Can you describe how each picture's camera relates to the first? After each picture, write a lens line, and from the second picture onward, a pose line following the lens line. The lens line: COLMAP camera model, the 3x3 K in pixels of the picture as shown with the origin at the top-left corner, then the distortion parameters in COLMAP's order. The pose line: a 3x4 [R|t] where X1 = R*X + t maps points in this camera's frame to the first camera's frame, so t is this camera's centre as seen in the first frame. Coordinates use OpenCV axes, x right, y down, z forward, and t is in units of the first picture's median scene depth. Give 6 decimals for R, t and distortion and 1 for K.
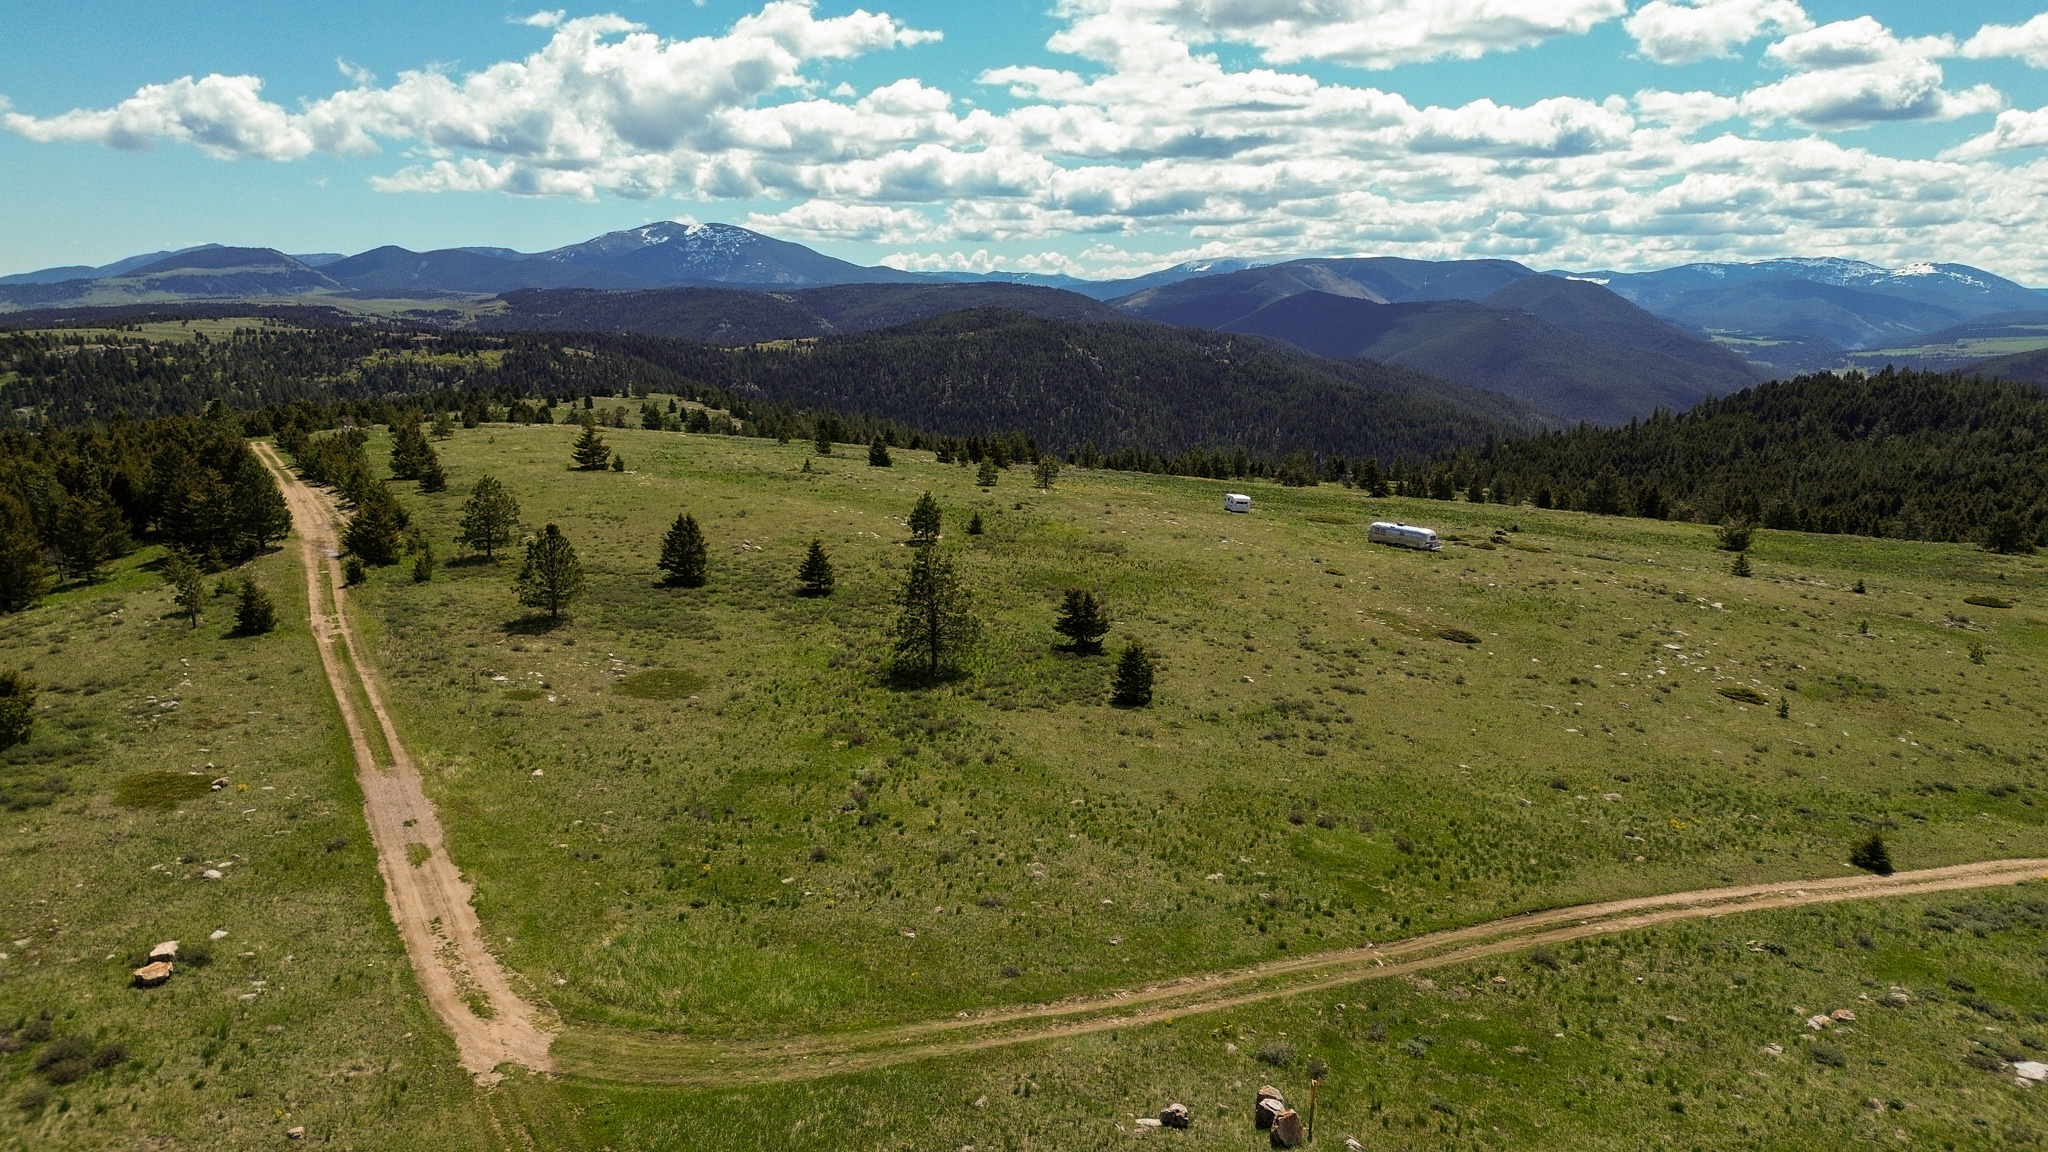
lens RADIAL K [[1457.5, 0, 1029.7], [0, 1457.5, 575.7], [0, 0, 1]] dist [0.095532, -0.095607]
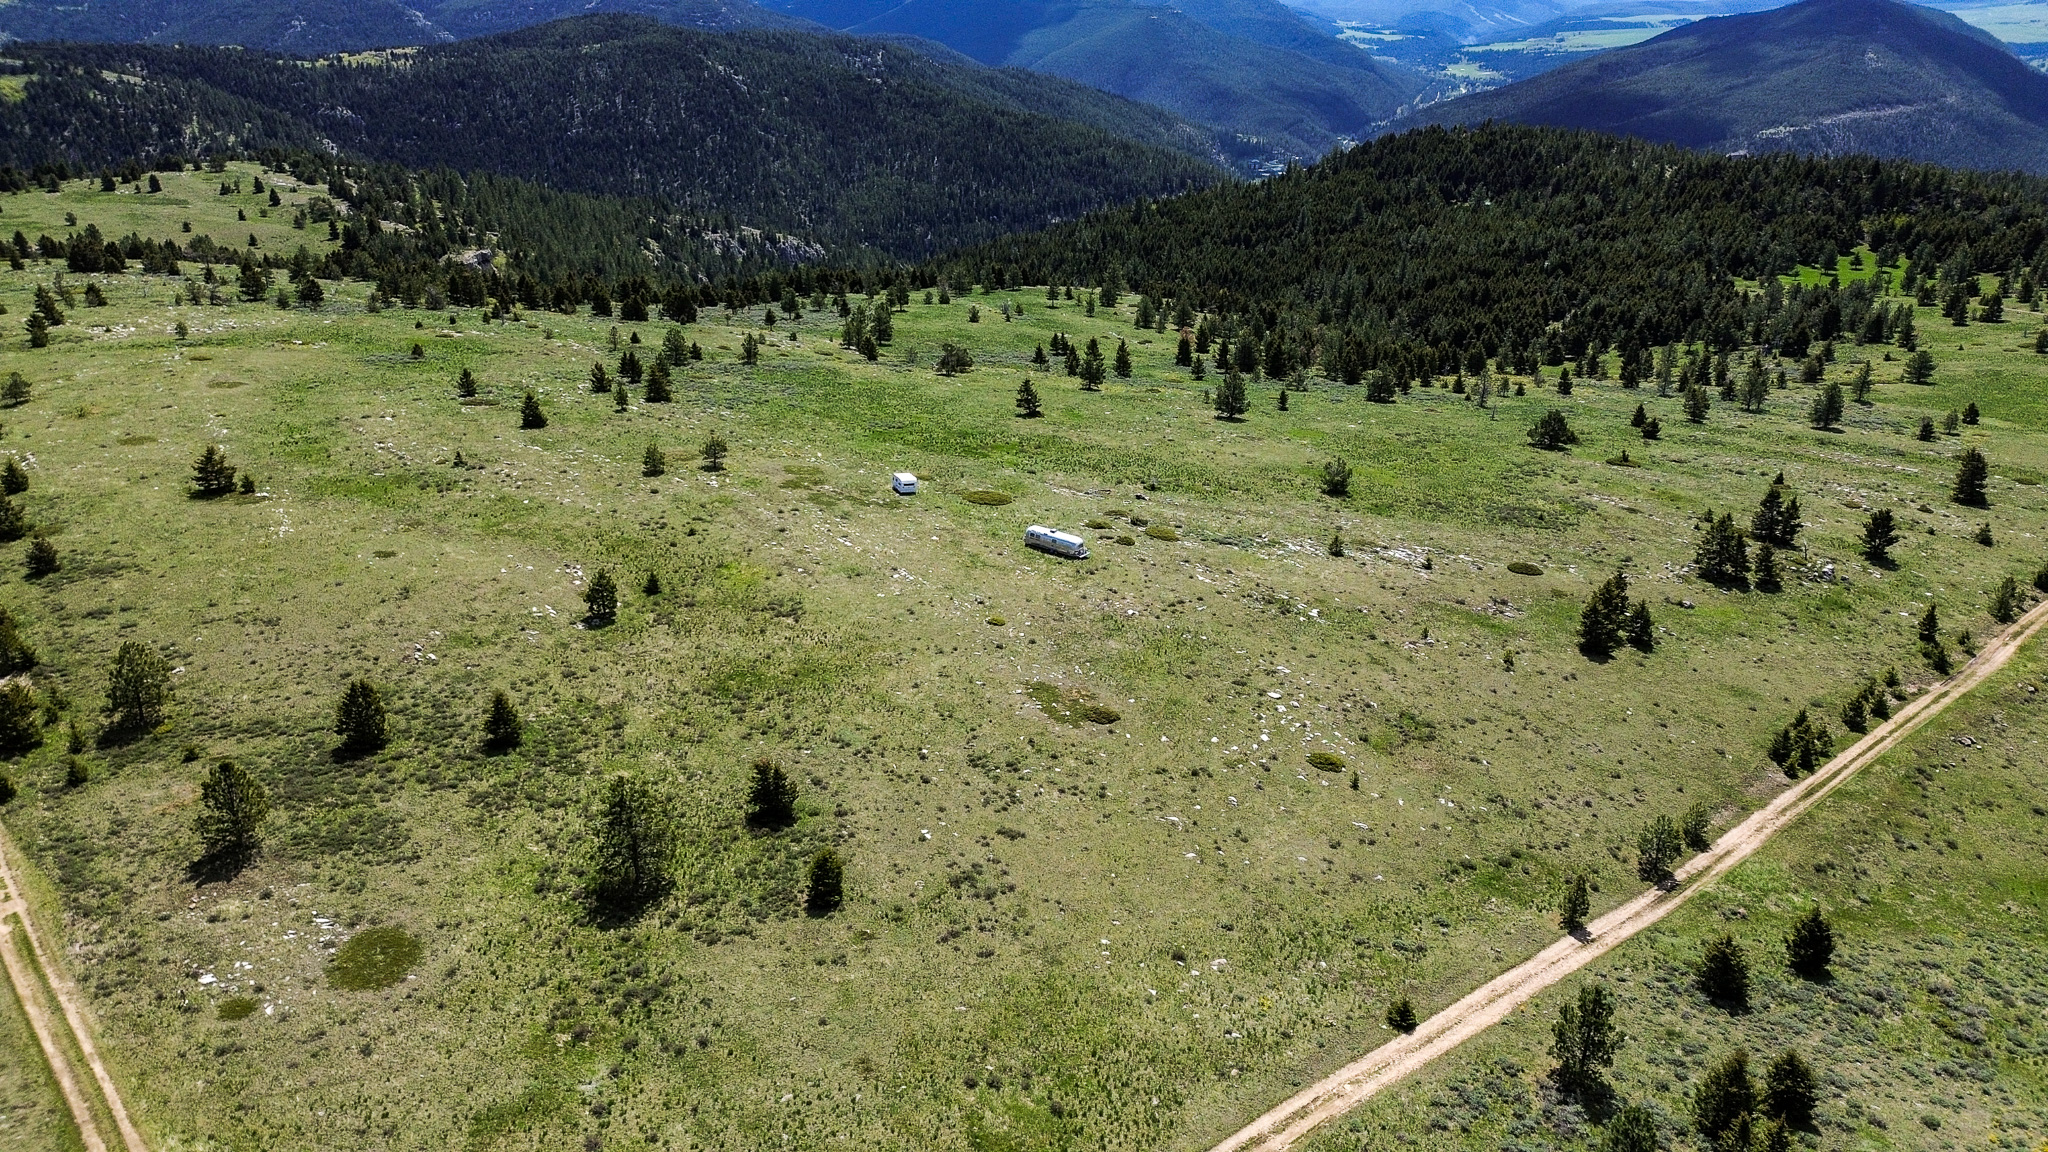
lens RADIAL K [[1457.5, 0, 1029.7], [0, 1457.5, 575.7], [0, 0, 1]] dist [0.095532, -0.095607]
pose [[0.973877, -0.081886, 0.211798, 0.003814], [0.038815, 0.979019, 0.200038, -0.298269], [-0.223735, -0.186592, 0.956622, -0.058834]]
